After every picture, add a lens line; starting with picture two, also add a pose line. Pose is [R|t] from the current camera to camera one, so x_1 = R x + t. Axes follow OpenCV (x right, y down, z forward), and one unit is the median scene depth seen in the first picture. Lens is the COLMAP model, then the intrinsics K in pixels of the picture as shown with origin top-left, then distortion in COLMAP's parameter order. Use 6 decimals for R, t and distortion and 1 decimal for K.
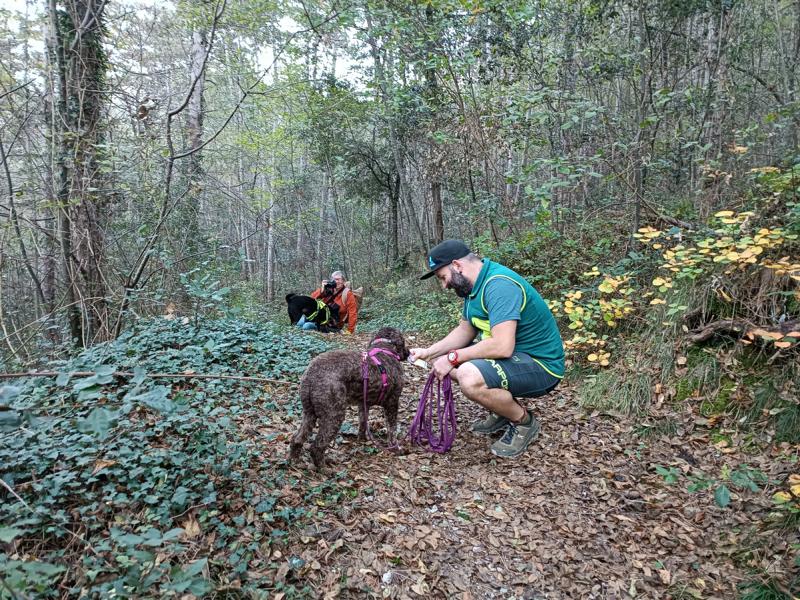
lens RADIAL K [[572.9, 0, 403.0], [0, 572.9, 298.8], [0, 0, 1]] dist [0.053572, -0.050127]
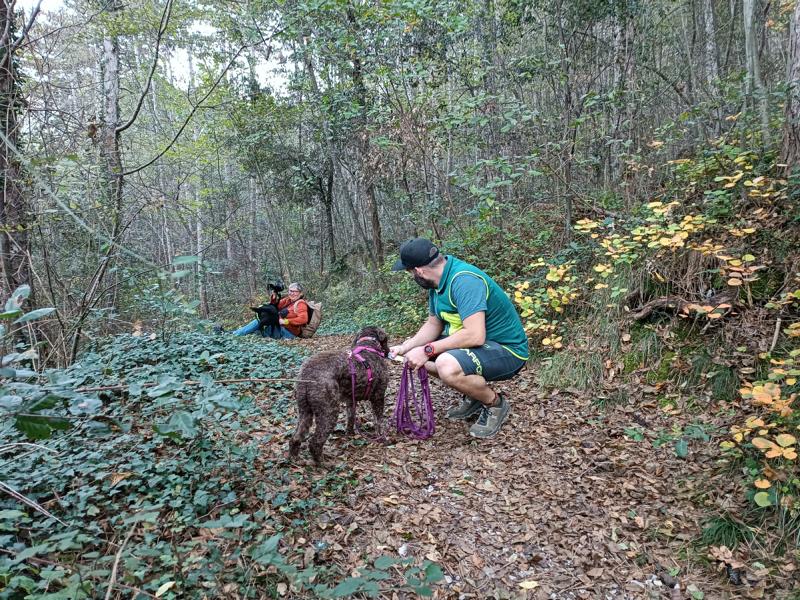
lens RADIAL K [[572.9, 0, 403.0], [0, 572.9, 298.8], [0, 0, 1]] dist [0.053572, -0.050127]
pose [[0.991018, -0.068828, 0.114654, -0.087852], [0.068981, 0.997614, 0.002634, -0.000194], [-0.114562, 0.005299, 0.993402, -0.071072]]
